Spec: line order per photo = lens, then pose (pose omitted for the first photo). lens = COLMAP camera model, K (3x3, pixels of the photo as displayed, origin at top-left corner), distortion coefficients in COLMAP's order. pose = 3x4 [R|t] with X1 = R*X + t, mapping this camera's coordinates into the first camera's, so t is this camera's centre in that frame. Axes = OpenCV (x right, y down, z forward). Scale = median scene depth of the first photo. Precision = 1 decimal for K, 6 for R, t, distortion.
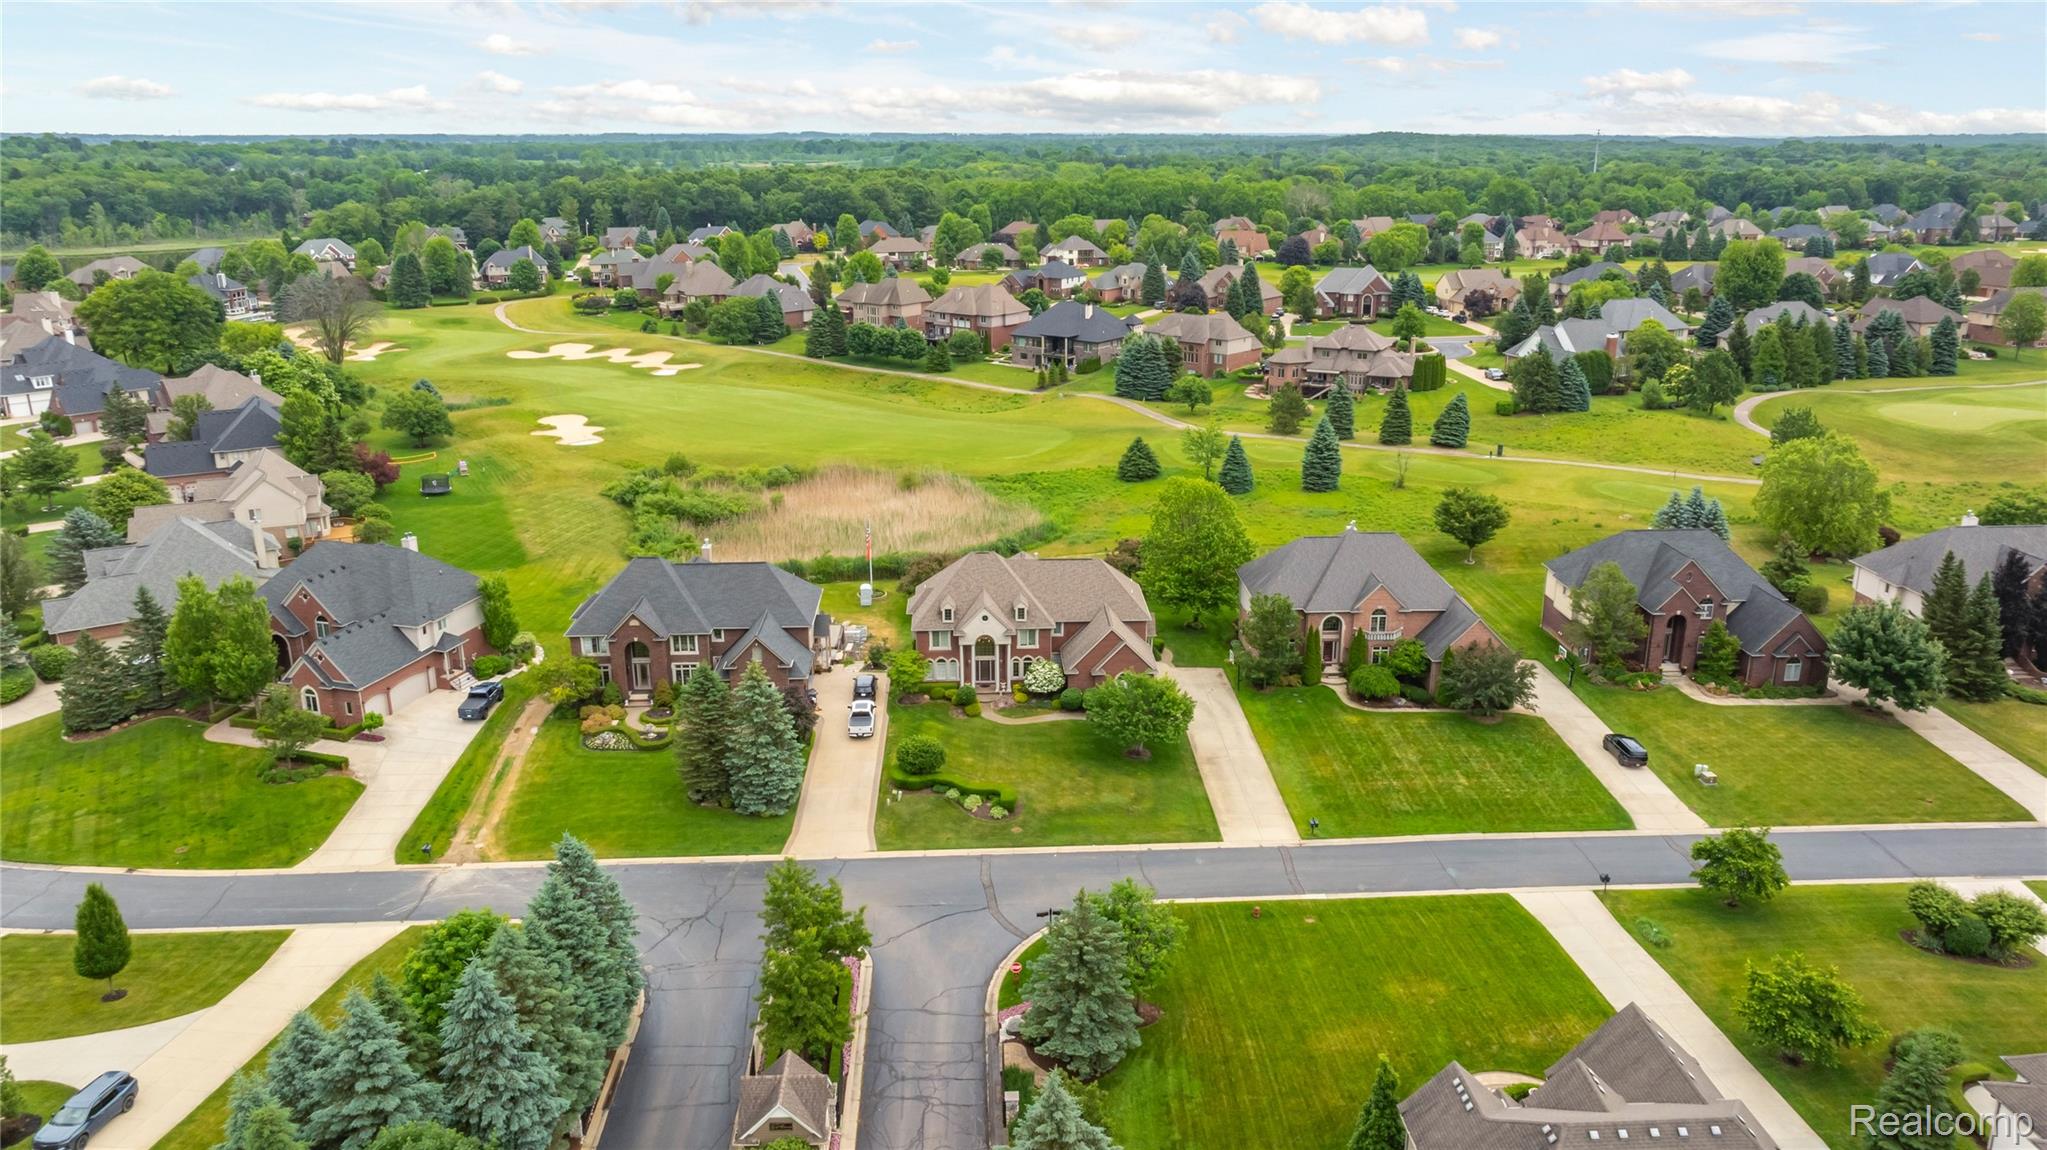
lens RADIAL K [[1427.7, 0, 1018.0], [0, 1427.7, 570.4], [0, 0, 1]] dist [-0.024718, 0.000813]
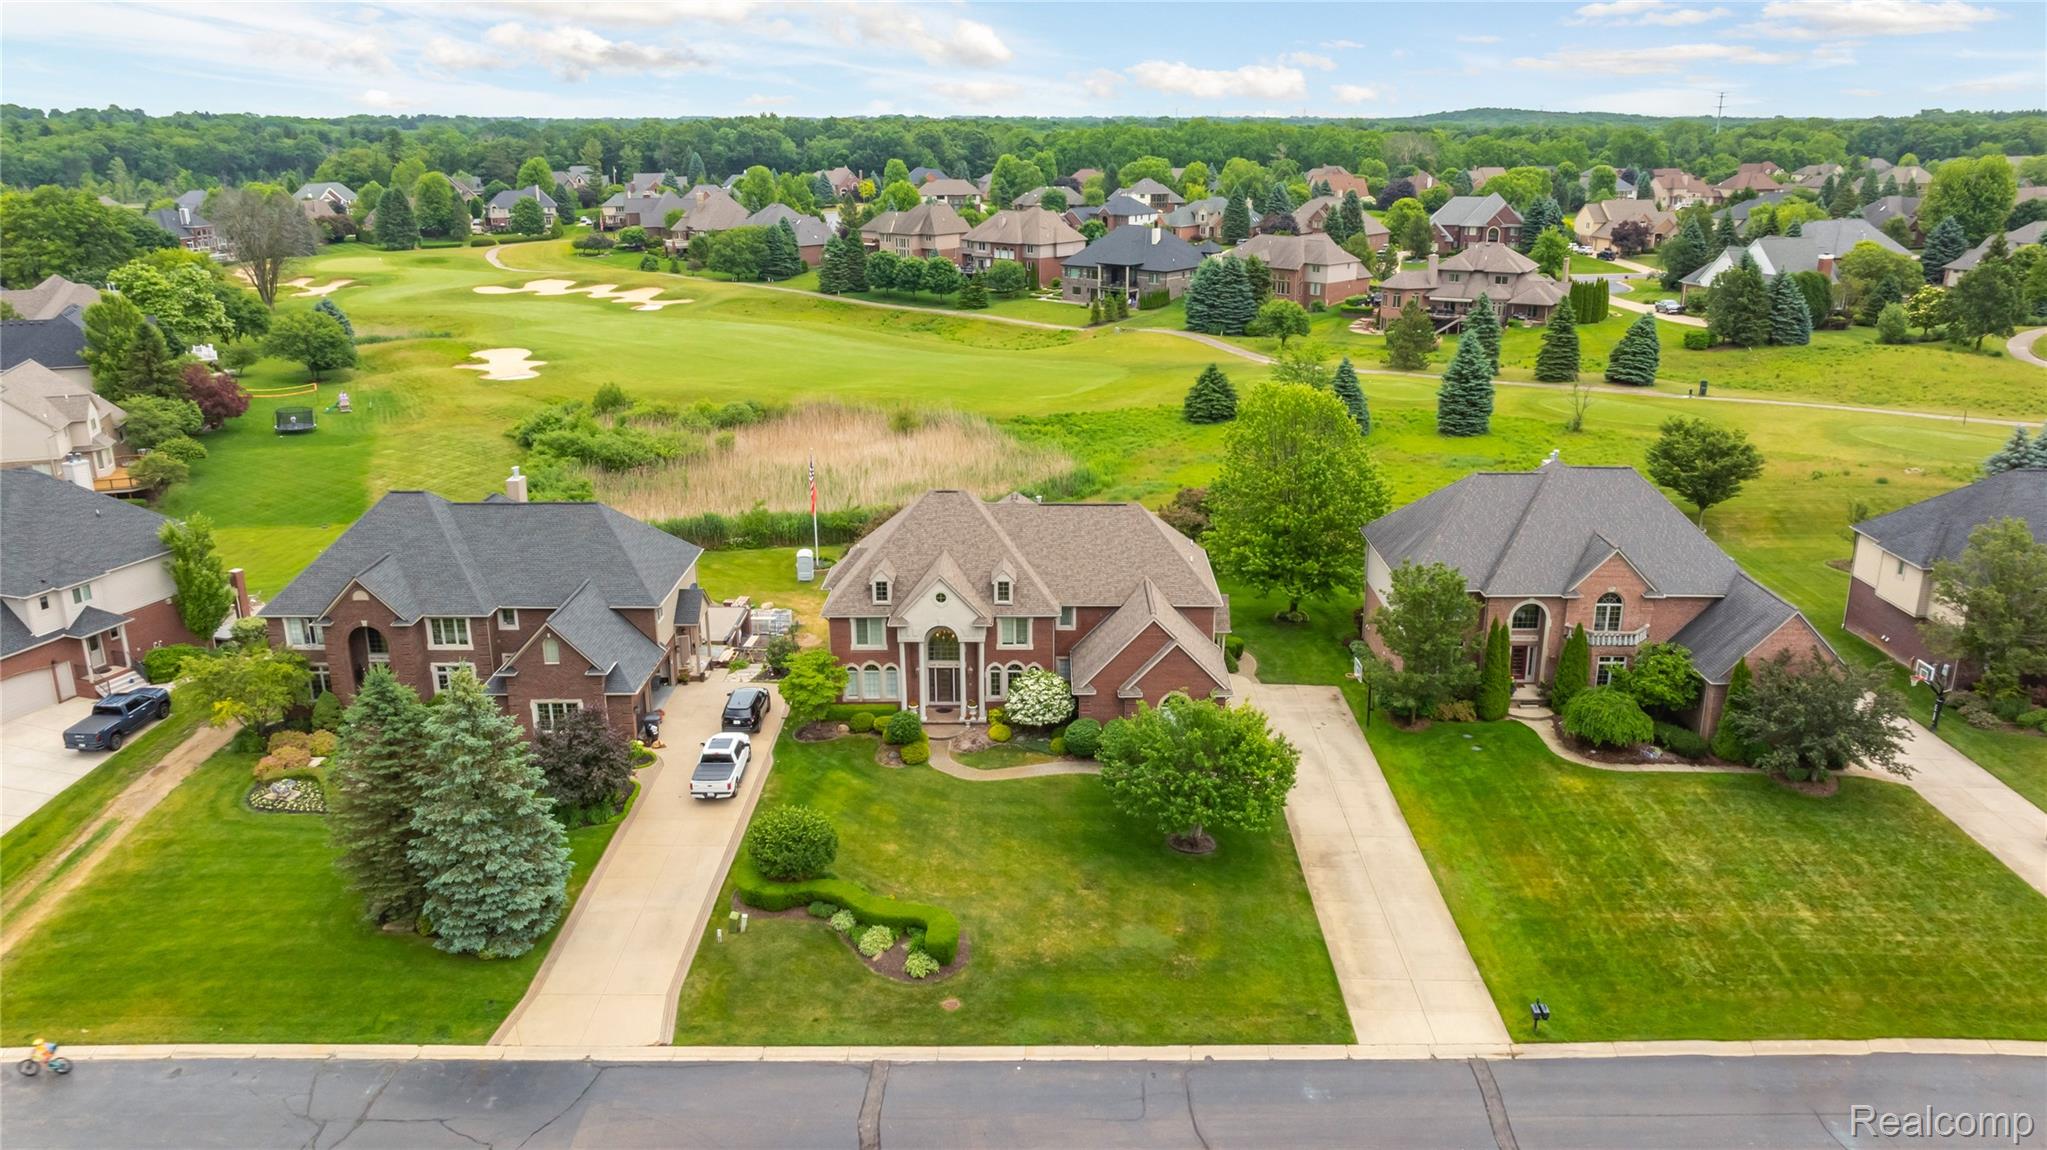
lens RADIAL K [[1427.7, 0, 1027.5], [0, 1427.7, 589.2], [0, 0, 1]] dist [-0.024718, 0.000813]
pose [[0.998786, 0.015300, -0.046814, 0.023903], [-0.014446, 0.999724, 0.018515, 0.010979], [0.047085, -0.017816, 0.998732, 0.242008]]
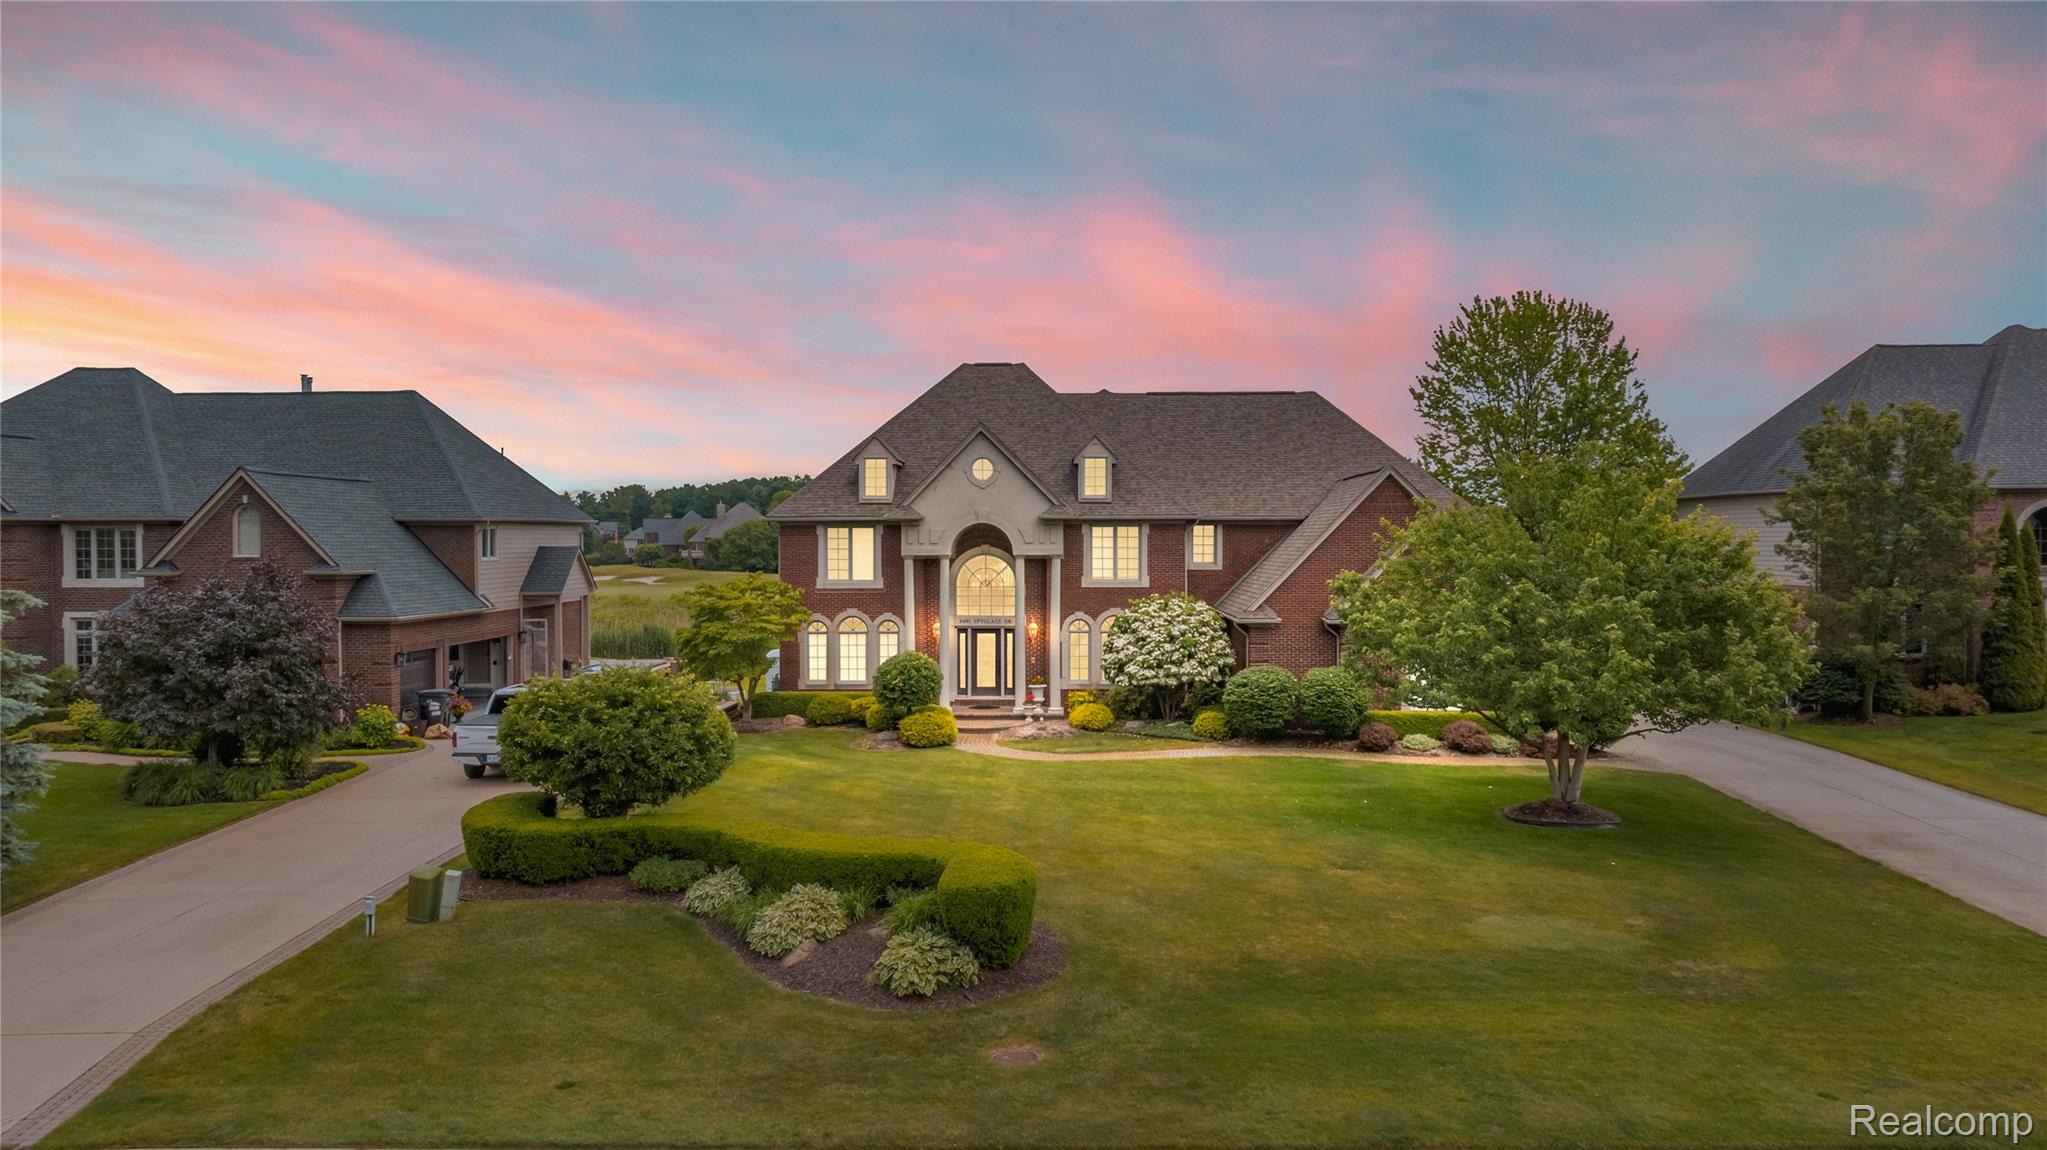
lens RADIAL K [[1427.7, 0, 1029.8], [0, 1427.7, 569.9], [0, 0, 1]] dist [-0.024718, 0.000813]
pose [[0.997732, 0.002061, -0.067273, 0.005482], [-0.020956, 0.959360, -0.281407, 0.086385], [0.063959, 0.282179, 0.957227, 0.411448]]
